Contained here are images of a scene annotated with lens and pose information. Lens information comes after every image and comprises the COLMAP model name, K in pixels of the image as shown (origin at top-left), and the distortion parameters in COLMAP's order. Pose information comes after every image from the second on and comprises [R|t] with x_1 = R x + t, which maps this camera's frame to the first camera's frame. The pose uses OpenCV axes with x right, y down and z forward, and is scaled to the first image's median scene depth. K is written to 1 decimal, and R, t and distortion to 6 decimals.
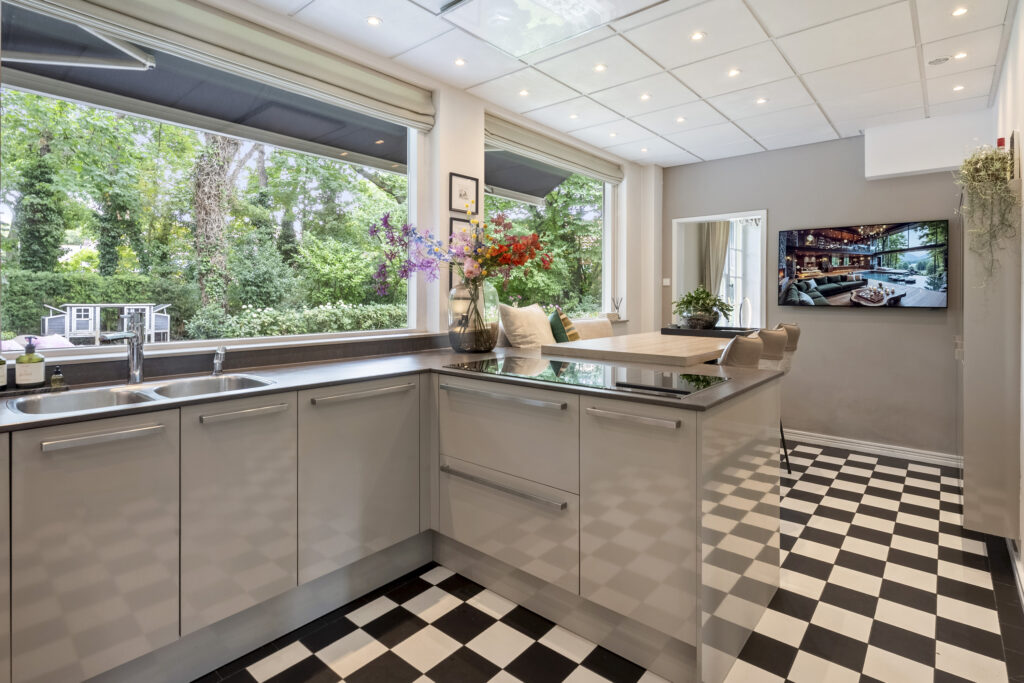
lens RADIAL K [[515.4, 0, 512.5], [0, 515.4, 293.3], [0, 0, 1]] dist [-0.003941, 0.001924]
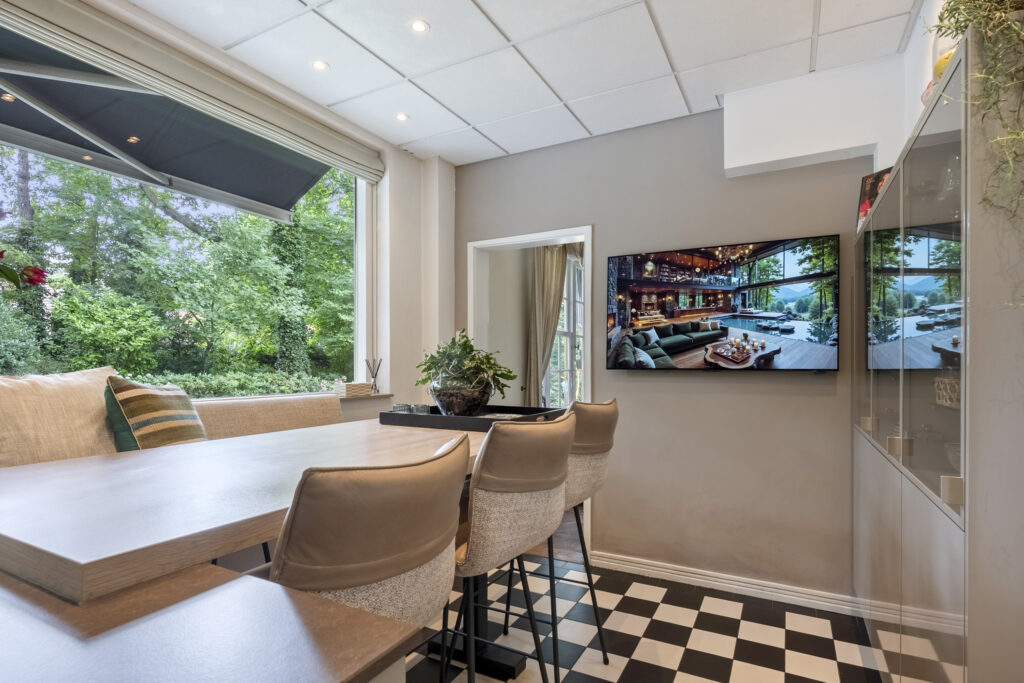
lens RADIAL K [[515.4, 0, 509.8], [0, 515.4, 368.0], [0, 0, 1]] dist [-0.003941, 0.001924]
pose [[0.978106, -0.005883, 0.208024, 0.275159], [0.003383, 0.999918, 0.012369, 0.014360], [-0.208079, -0.011395, 0.978046, 0.405964]]
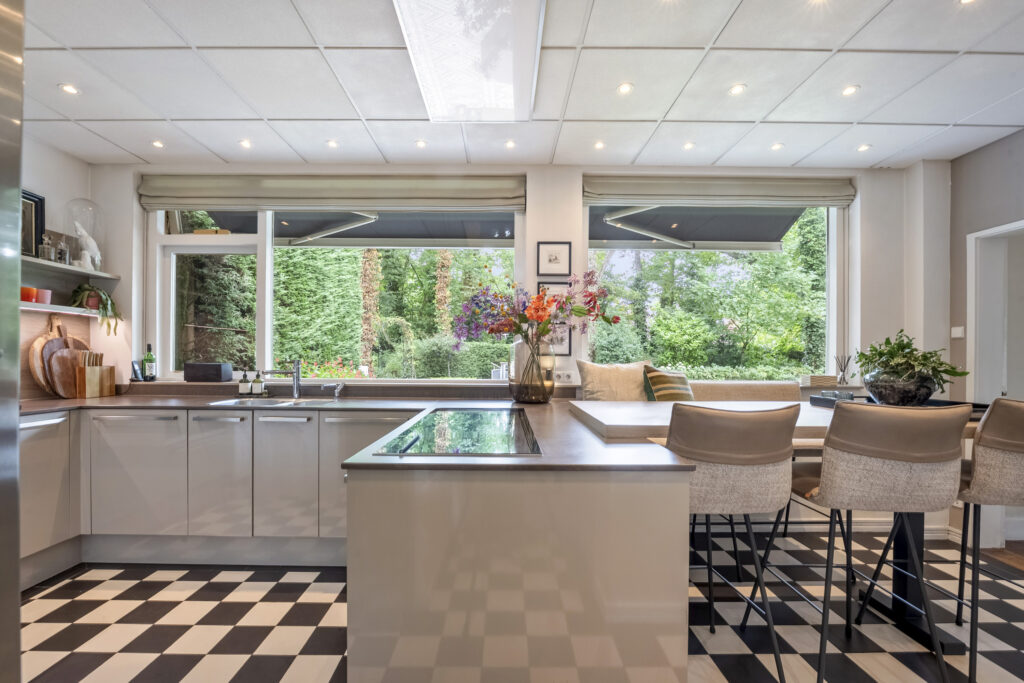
lens RADIAL K [[421.2, 0, 501.2], [0, 421.2, 355.4], [0, 0, 1]] dist [-0.013432, 0.000150]
pose [[0.647221, -0.004344, -0.762290, 0.403183], [0.000085, 0.999984, -0.005626, 0.013271], [0.762302, 0.003577, 0.647211, 0.269133]]
